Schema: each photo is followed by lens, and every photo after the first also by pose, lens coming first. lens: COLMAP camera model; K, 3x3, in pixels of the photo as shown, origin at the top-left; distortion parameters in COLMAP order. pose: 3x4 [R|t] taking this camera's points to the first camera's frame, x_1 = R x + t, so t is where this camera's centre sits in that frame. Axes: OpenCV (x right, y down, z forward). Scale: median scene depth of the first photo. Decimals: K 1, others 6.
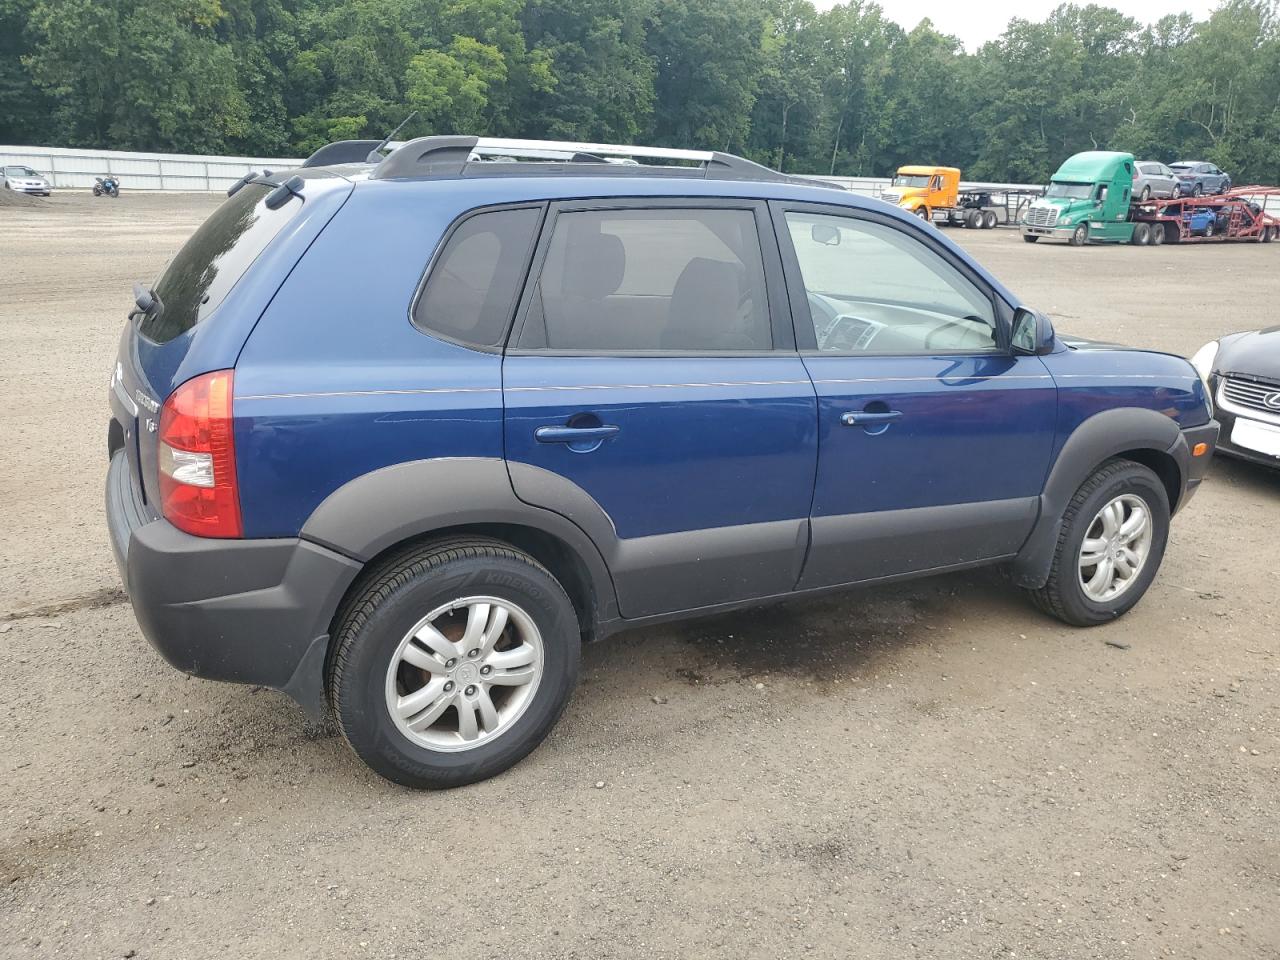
lens RADIAL K [[990.7, 0, 640.0], [0, 990.7, 480.0], [0, 0, 1]] dist [0.005810, 0.003875]
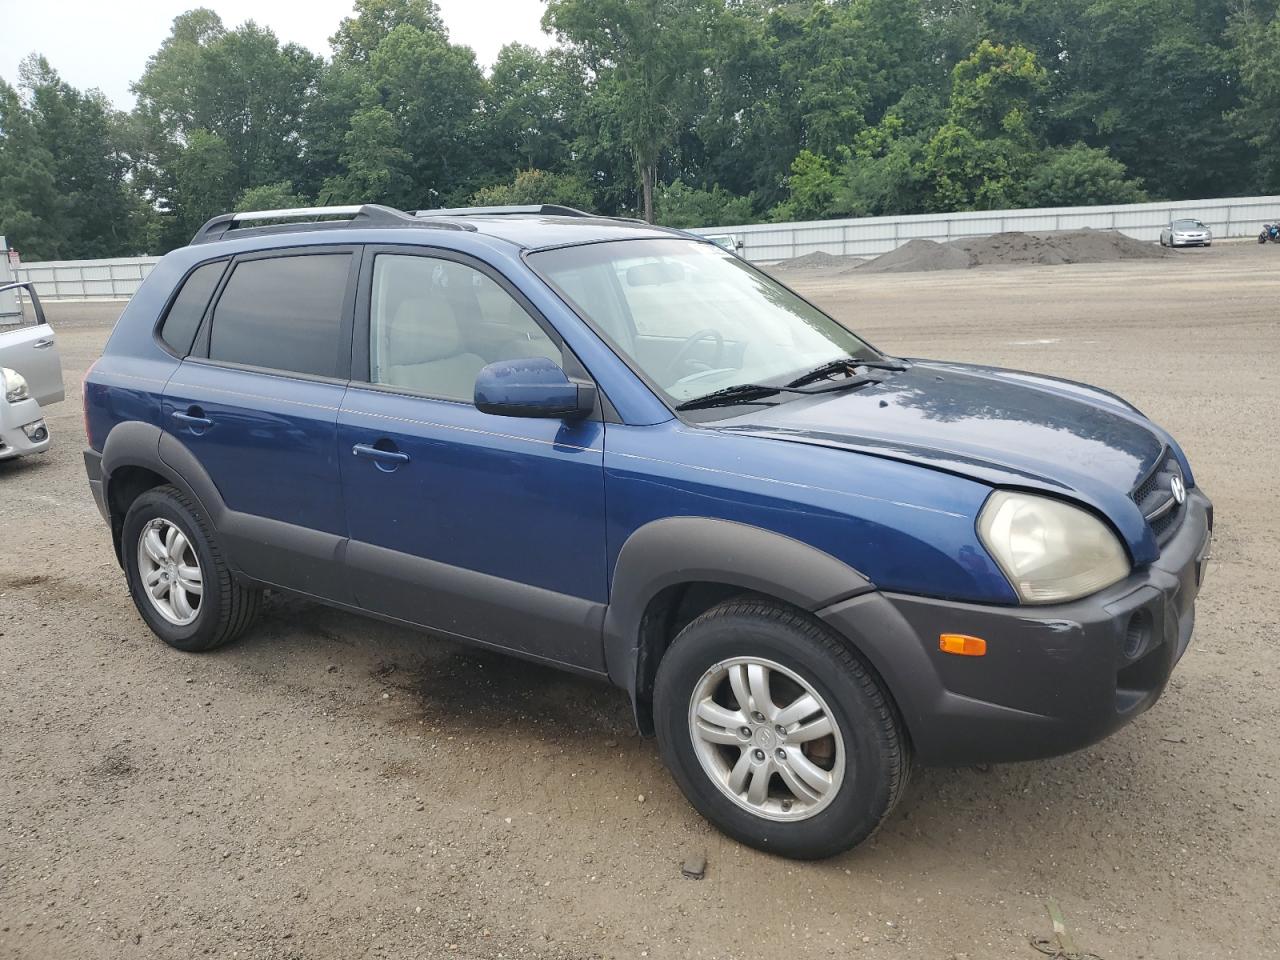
lens RADIAL K [[988.9, 0, 640.0], [0, 988.9, 480.0], [0, 0, 1]] dist [0.017390, 0.001289]
pose [[0.467560, 0.158497, -0.869636, 1.188790], [-0.199852, 0.977275, 0.070665, -0.153997], [0.861073, 0.140758, 0.488610, 0.709257]]
